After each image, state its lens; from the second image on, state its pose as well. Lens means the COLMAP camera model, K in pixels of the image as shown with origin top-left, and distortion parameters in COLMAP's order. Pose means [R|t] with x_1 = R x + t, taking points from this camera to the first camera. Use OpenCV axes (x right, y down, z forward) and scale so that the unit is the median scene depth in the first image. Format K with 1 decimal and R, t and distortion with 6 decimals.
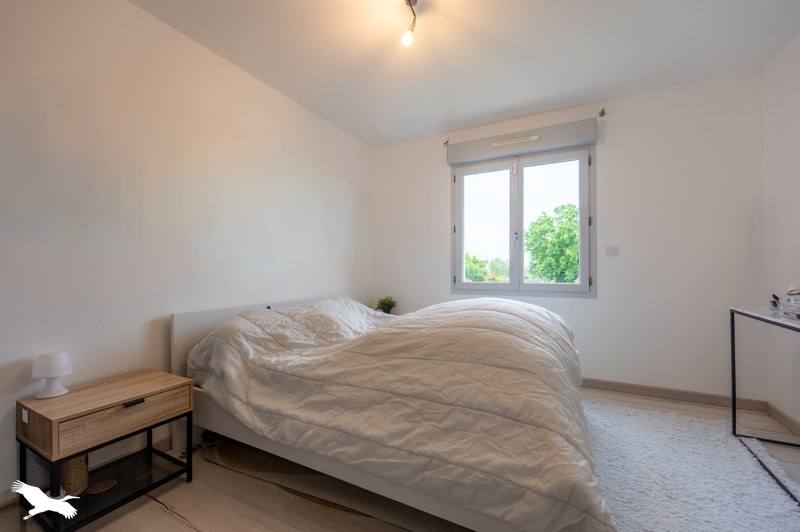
lens RADIAL K [[318.4, 0, 399.9], [0, 318.4, 266.3], [0, 0, 1]] dist [-0.002053, -0.000345]
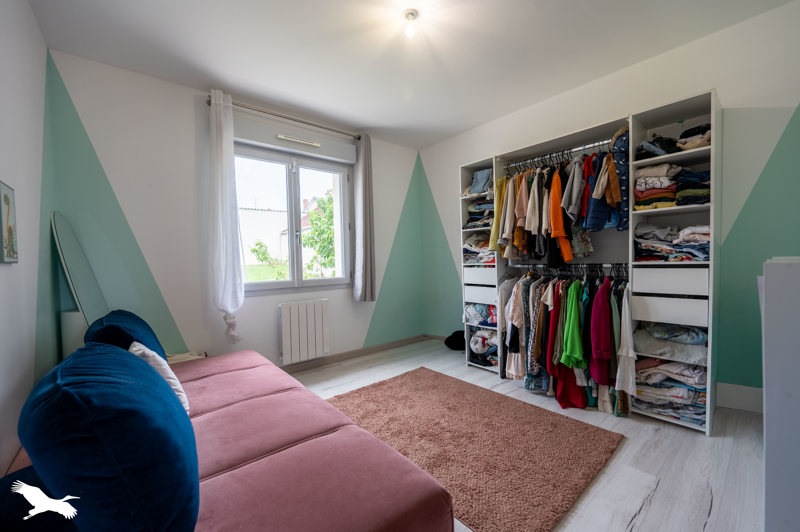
lens RADIAL K [[318.4, 0, 401.3], [0, 318.4, 266.9], [0, 0, 1]] dist [-0.002053, -0.000345]
pose [[0.363137, -0.023581, 0.931437, -0.472633], [0.012356, 0.999714, 0.020493, -0.002134], [-0.931654, 0.004067, 0.363325, 0.316334]]
